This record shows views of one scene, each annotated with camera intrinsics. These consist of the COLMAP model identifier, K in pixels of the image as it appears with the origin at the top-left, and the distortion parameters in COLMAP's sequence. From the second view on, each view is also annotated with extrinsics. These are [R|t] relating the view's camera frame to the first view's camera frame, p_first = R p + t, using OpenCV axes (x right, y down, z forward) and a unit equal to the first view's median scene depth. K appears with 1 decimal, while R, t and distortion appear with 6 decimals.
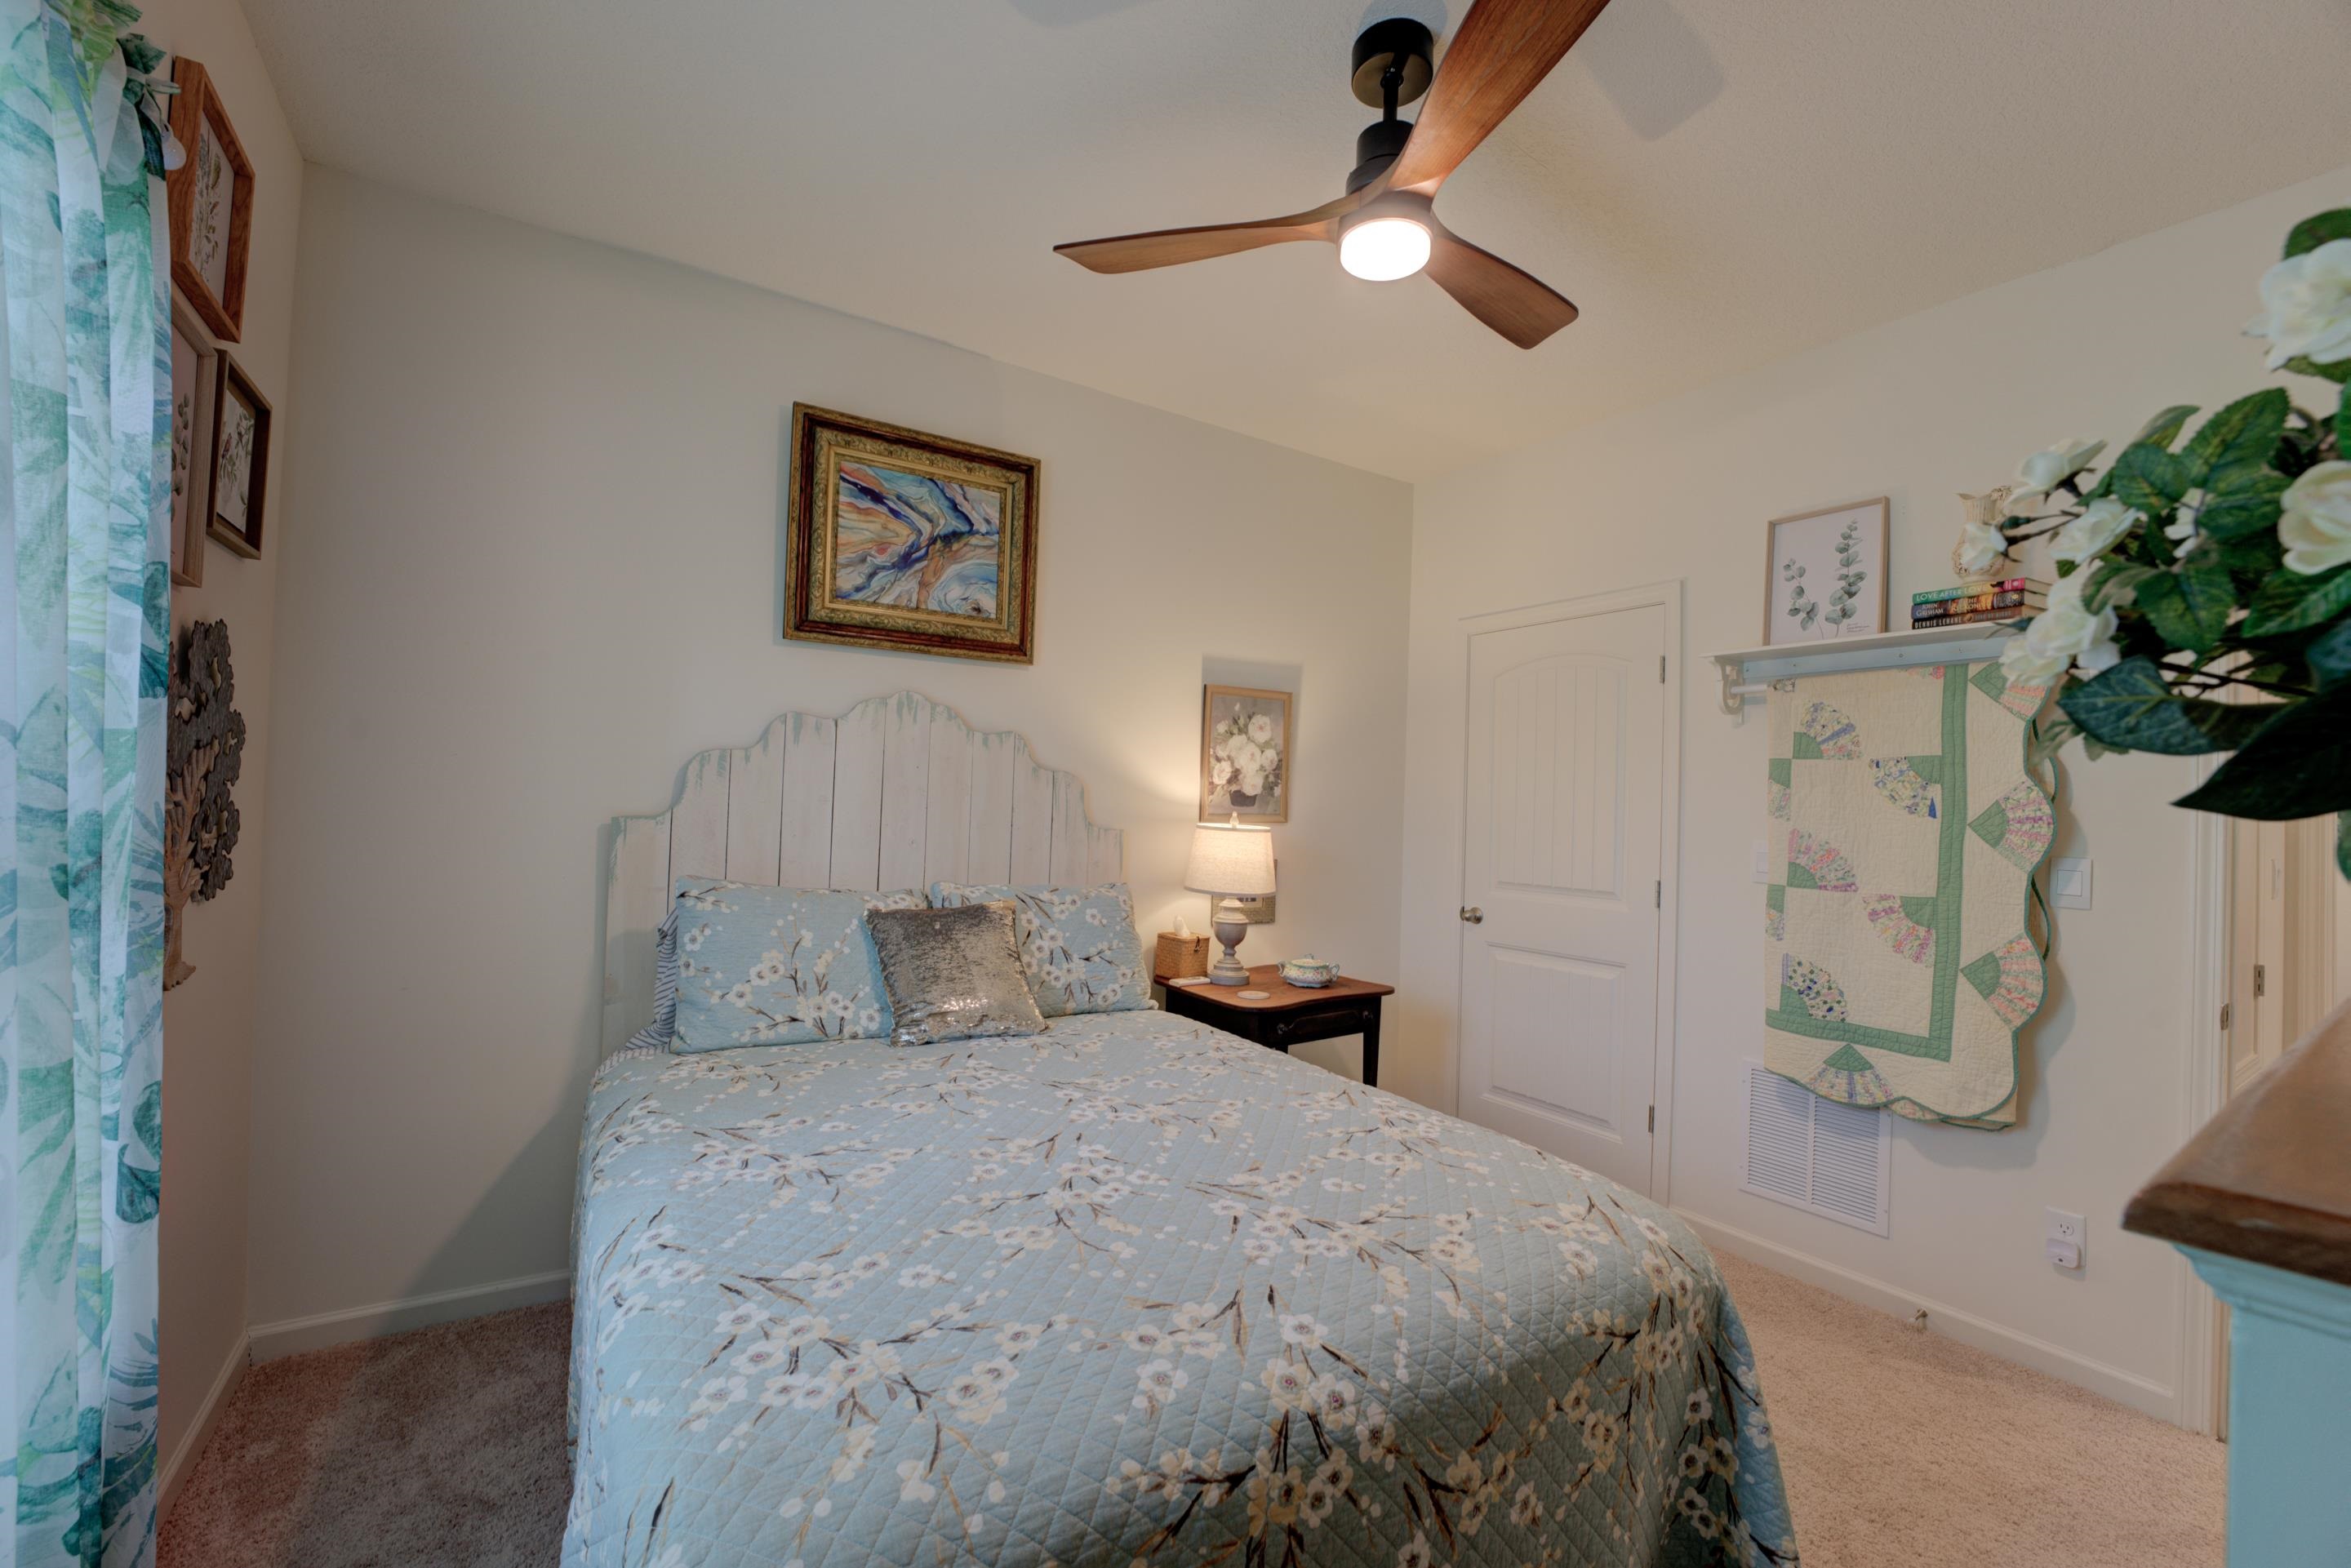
lens RADIAL K [[958.3, 0, 1174.6], [0, 958.3, 786.0], [0, 0, 1]] dist [-0.029098, 0.003900]
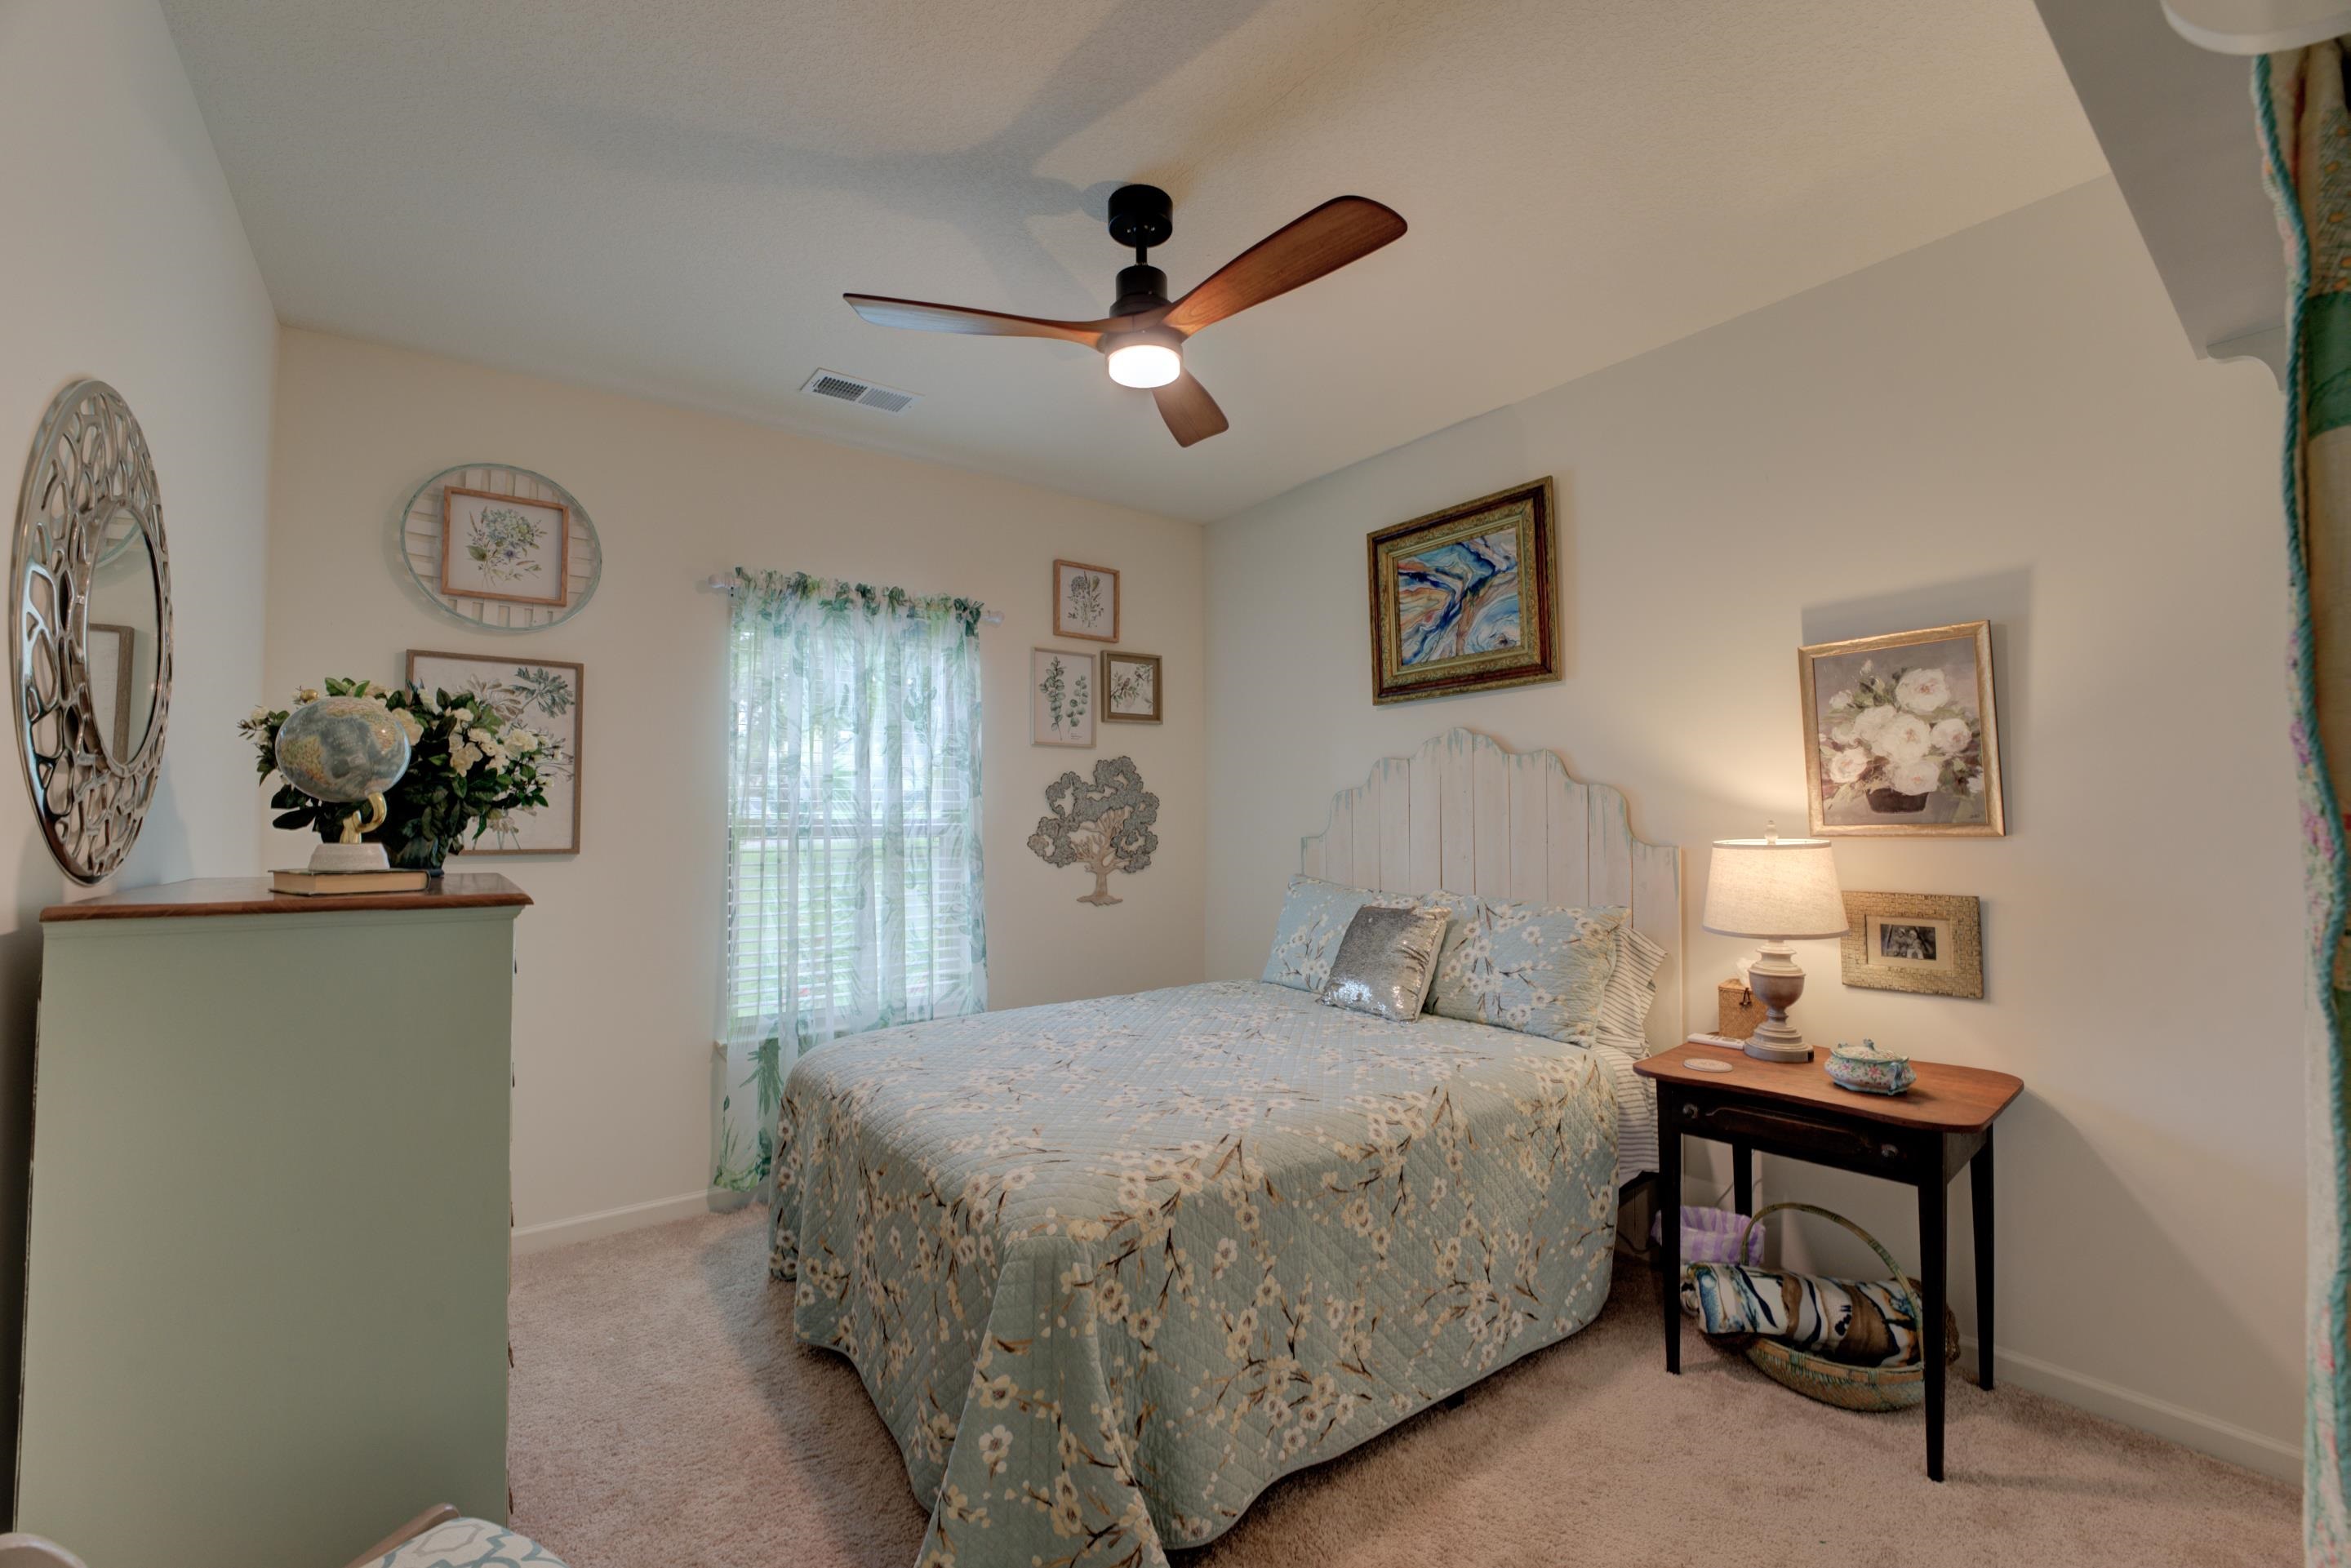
lens RADIAL K [[958.3, 0, 1167.1], [0, 958.3, 779.8], [0, 0, 1]] dist [-0.029098, 0.003900]
pose [[0.058059, -0.075913, -0.995423, 0.836381], [0.026195, 0.996877, -0.074496, 0.041316], [0.997969, -0.021750, 0.059866, 0.554986]]
